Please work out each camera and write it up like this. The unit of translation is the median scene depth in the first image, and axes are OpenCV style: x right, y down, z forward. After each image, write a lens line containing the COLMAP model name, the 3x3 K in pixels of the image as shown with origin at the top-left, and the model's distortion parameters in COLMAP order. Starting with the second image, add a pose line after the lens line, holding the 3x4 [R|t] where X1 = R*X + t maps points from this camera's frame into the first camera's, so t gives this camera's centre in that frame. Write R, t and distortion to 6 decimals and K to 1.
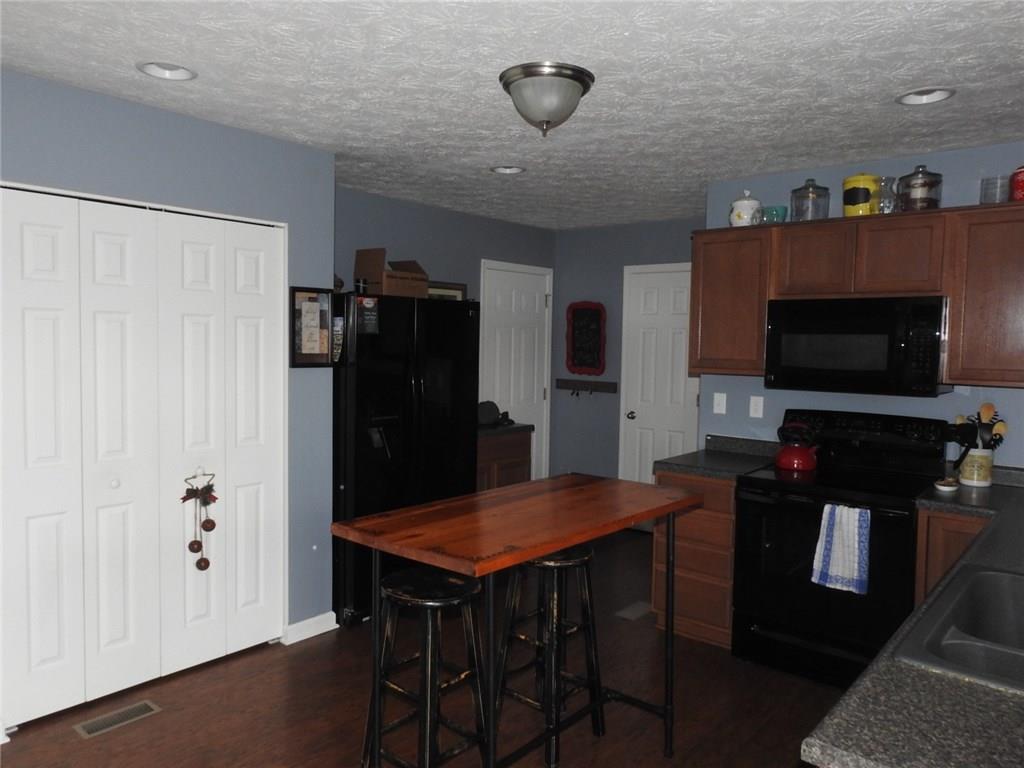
lens RADIAL K [[737.3, 0, 510.0], [0, 737.3, 379.7], [0, 0, 1]] dist [0.010880, -0.003327]
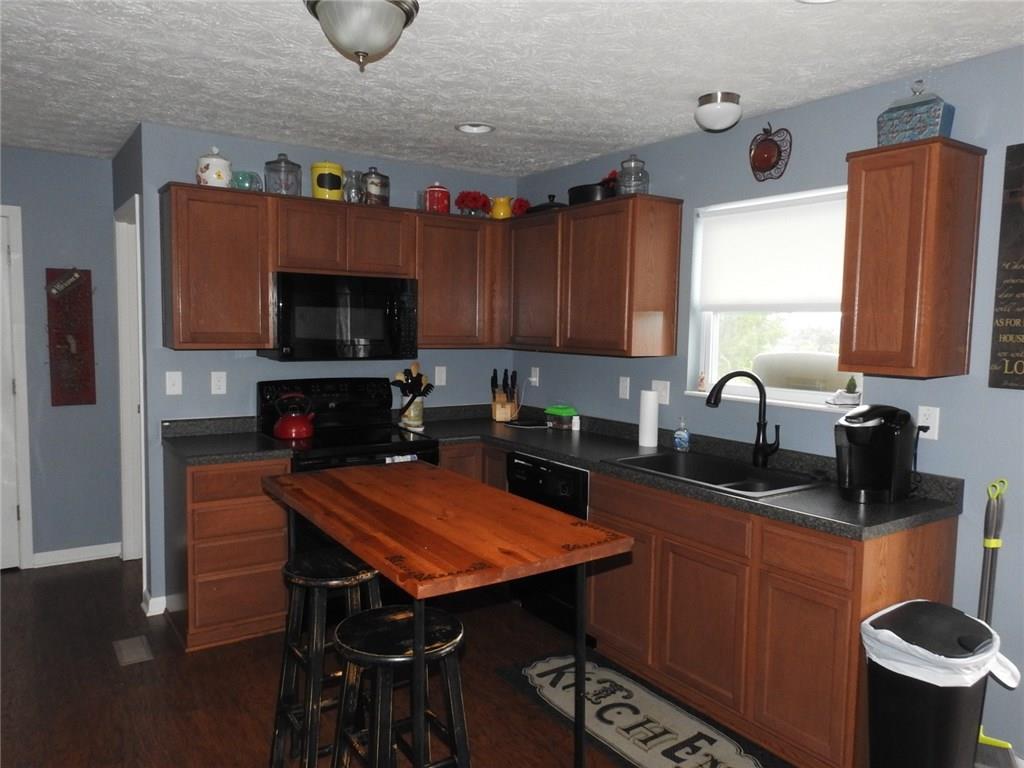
lens RADIAL K [[737.3, 0, 509.3], [0, 737.3, 384.9], [0, 0, 1]] dist [0.010880, -0.003327]
pose [[0.273171, -0.090481, 0.957701, -0.527238], [0.038581, 0.995796, 0.083075, -0.027811], [-0.961191, 0.014256, 0.275514, 0.439236]]
